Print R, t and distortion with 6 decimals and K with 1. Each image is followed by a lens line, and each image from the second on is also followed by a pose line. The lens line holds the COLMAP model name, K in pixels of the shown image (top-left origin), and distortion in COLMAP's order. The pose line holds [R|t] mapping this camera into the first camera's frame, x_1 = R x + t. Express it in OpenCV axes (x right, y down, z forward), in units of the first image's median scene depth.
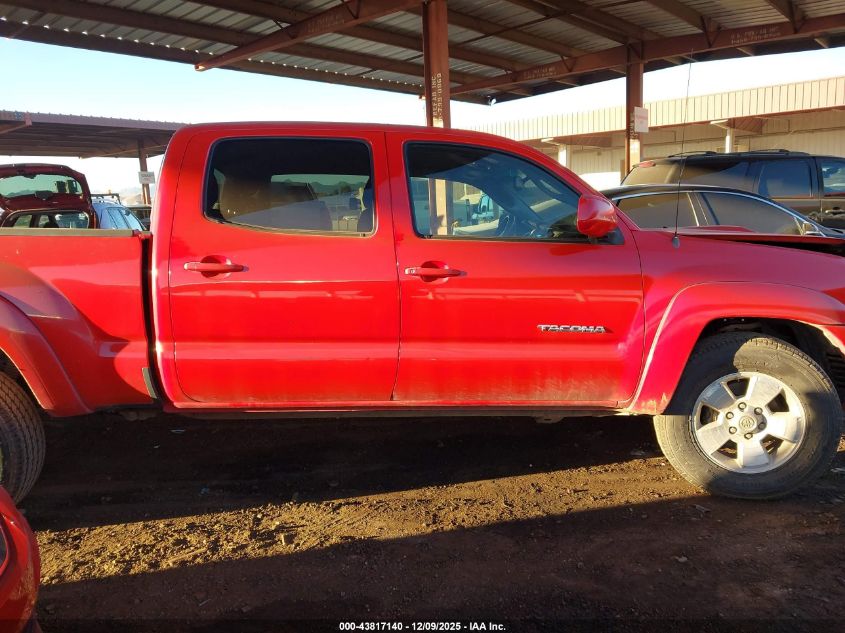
lens RADIAL K [[683.7, 0, 422.5], [0, 683.7, 316.5], [0, 0, 1]] dist [-0.007823, -0.005756]
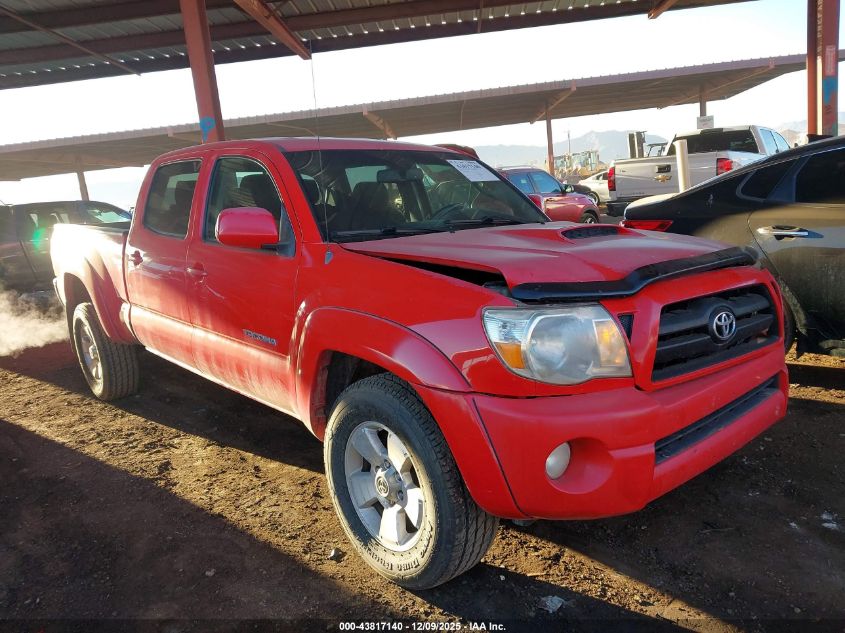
lens RADIAL K [[695.6, 0, 420.6], [0, 695.6, 331.9], [0, 0, 1]] dist [-0.013505, -0.003368]
pose [[0.628134, 0.146275, -0.764233, 1.114914], [-0.067841, 0.988726, 0.133484, -0.126911], [0.775142, -0.031999, 0.630976, 0.527238]]
